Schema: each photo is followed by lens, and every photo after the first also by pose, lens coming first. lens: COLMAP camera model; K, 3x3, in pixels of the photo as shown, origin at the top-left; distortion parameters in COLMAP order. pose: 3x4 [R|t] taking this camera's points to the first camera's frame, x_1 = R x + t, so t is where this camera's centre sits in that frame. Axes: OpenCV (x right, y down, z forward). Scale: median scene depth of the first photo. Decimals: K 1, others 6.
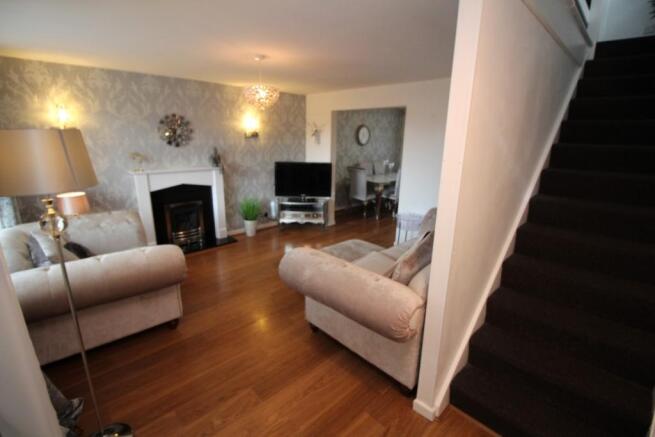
lens RADIAL K [[306.0, 0, 326.1], [0, 306.0, 215.1], [0, 0, 1]] dist [0.000733, -0.014424]
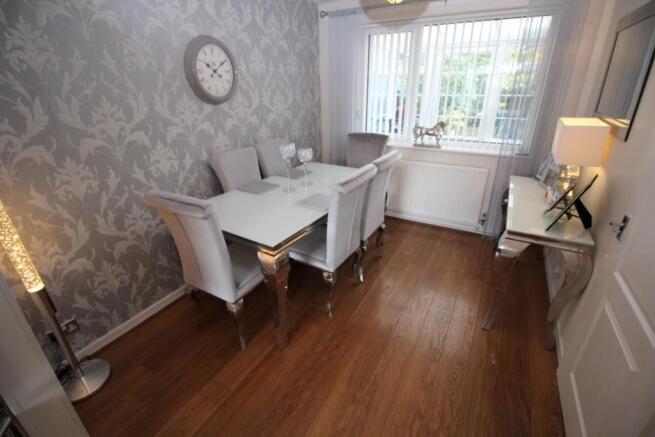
lens RADIAL K [[306.0, 0, 326.1], [0, 306.0, 215.1], [0, 0, 1]] dist [0.000733, -0.014424]
pose [[0.961213, -0.135030, 0.240490, 0.212323], [0.094190, 0.980246, 0.173916, -0.234789], [-0.259223, -0.144519, 0.954944, 0.962590]]
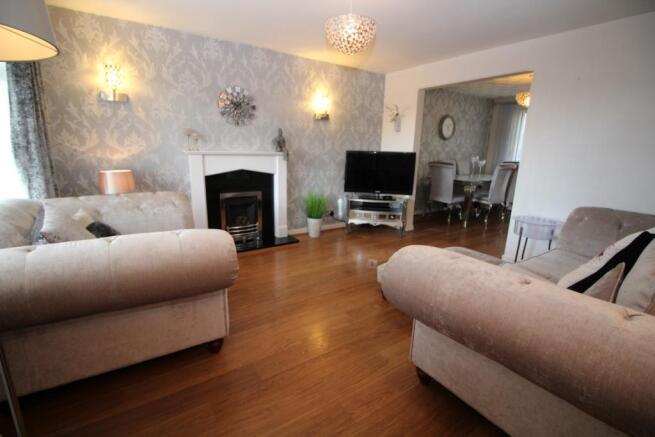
lens RADIAL K [[306.0, 0, 326.1], [0, 306.0, 215.1], [0, 0, 1]] dist [0.000733, -0.014424]
pose [[0.985128, 0.043130, -0.166321, -0.085429], [-0.049769, 0.998113, -0.035953, 0.040722], [0.164457, 0.043696, 0.985416, 0.194987]]
